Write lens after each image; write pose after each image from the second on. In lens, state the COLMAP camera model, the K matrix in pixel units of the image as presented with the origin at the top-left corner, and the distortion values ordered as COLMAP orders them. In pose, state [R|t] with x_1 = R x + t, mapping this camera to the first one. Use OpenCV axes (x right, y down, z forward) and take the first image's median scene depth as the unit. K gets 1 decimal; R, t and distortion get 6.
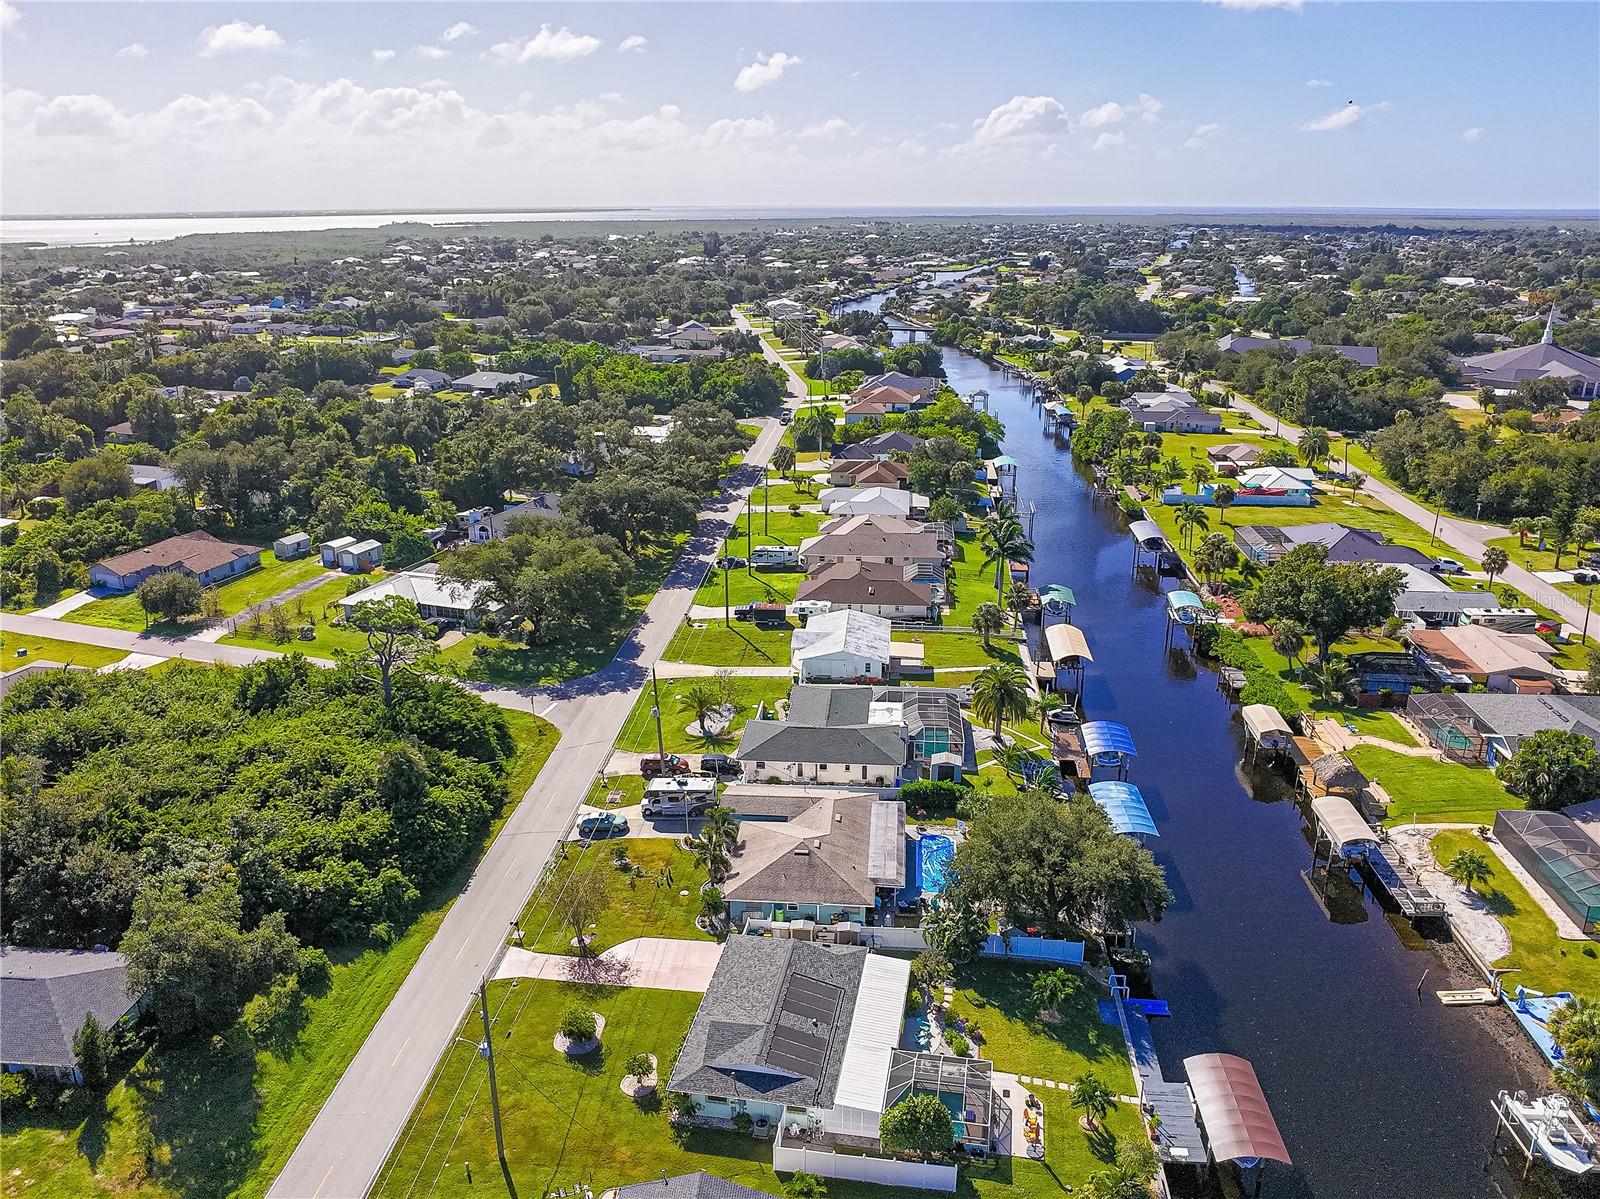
lens RADIAL K [[1181.0, 0, 800.0], [0, 1181.0, 599.5], [0, 0, 1]] dist [-0.023373, -0.023117]
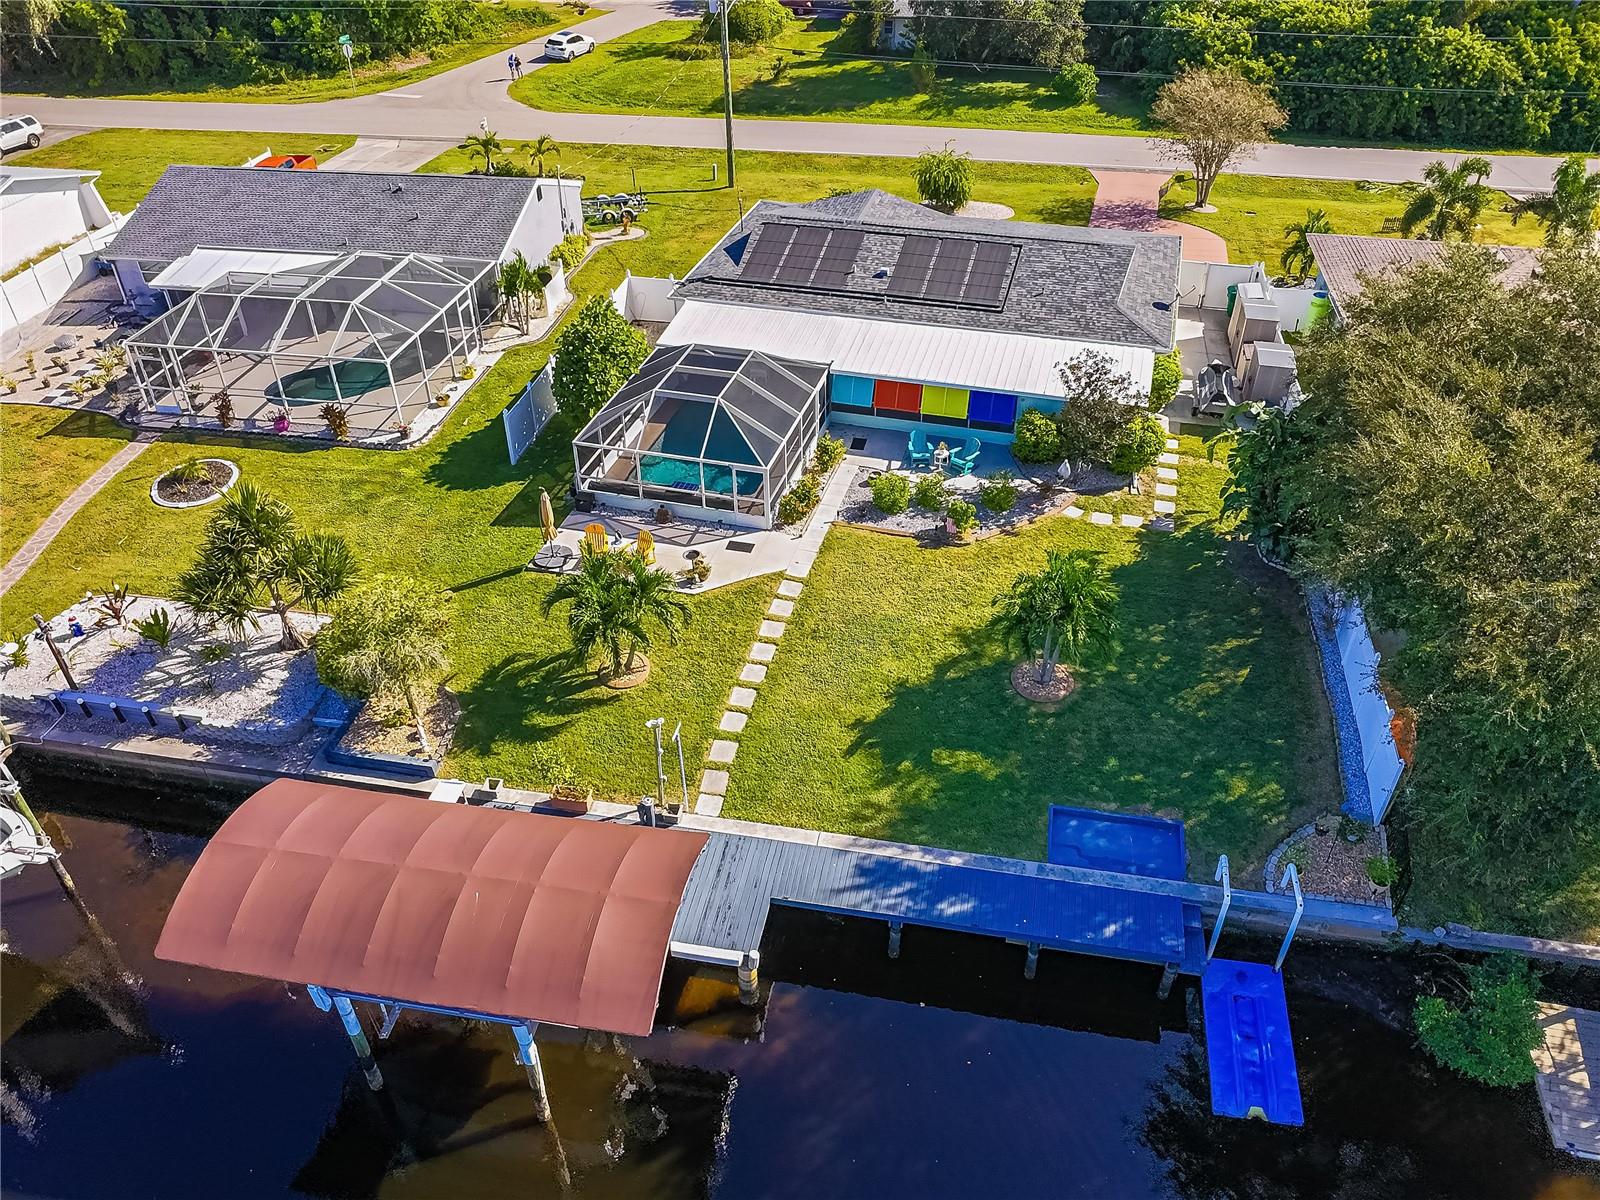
lens RADIAL K [[1181.0, 0, 800.0], [0, 1181.0, 600.0], [0, 0, 1]] dist [-0.023373, -0.023117]
pose [[-0.101476, 0.603547, -0.790843, 0.379677], [-0.304107, 0.738076, 0.602298, 0.123860], [0.947218, 0.301620, 0.108646, 0.710687]]
